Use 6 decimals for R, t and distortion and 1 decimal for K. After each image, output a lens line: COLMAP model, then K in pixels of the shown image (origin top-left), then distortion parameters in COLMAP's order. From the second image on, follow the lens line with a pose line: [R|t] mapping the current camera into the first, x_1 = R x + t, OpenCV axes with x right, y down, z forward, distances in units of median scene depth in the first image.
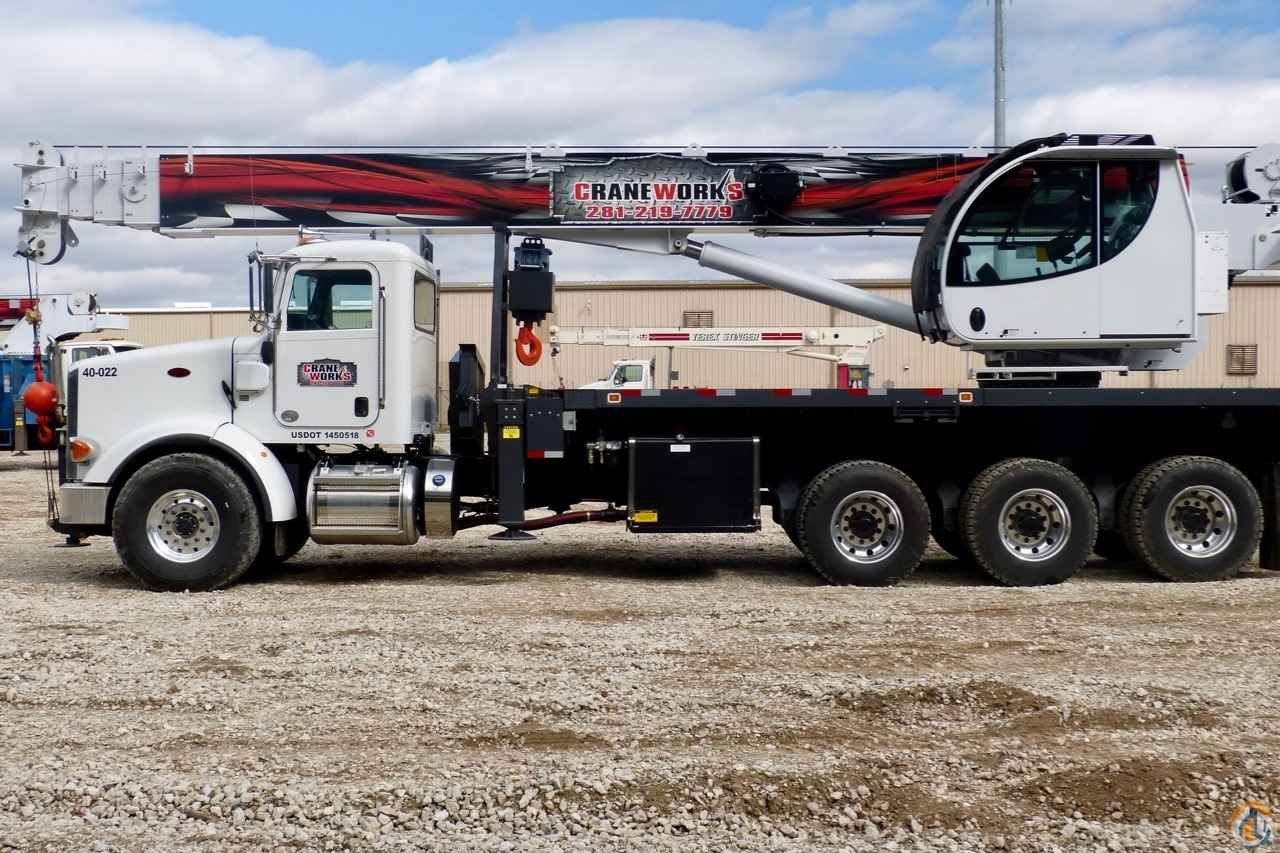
lens RADIAL K [[1693.6, 0, 666.0], [0, 1693.6, 428.6], [0, 0, 1]] dist [-0.059020, 0.085568]
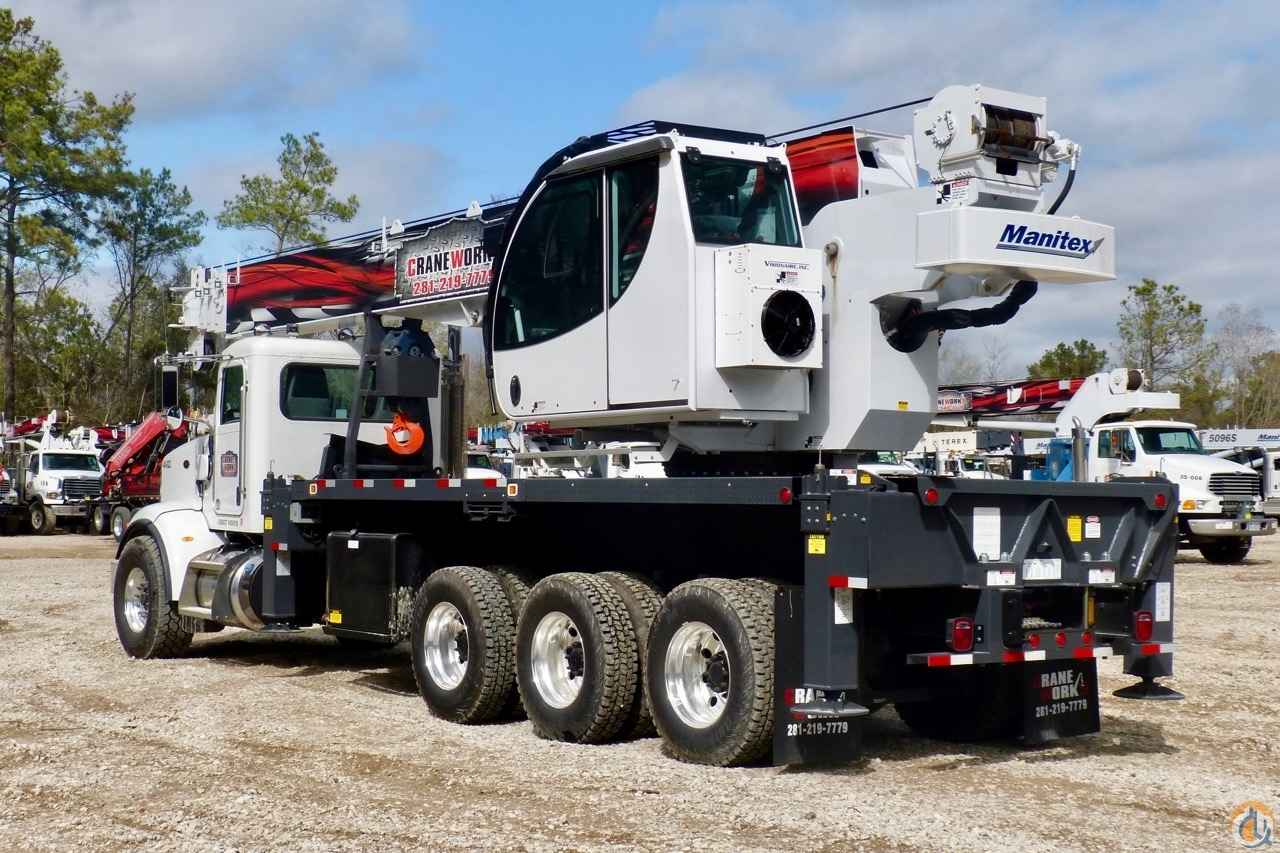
lens RADIAL K [[1867.9, 0, 640.0], [0, 1867.9, 426.5], [0, 0, 1]] dist [-0.046243, -0.031951]
pose [[0.577641, -0.022958, -0.815968, 0.864698], [-0.015866, 0.999100, -0.039342, -0.013878], [0.816136, 0.035672, 0.576757, 0.512697]]
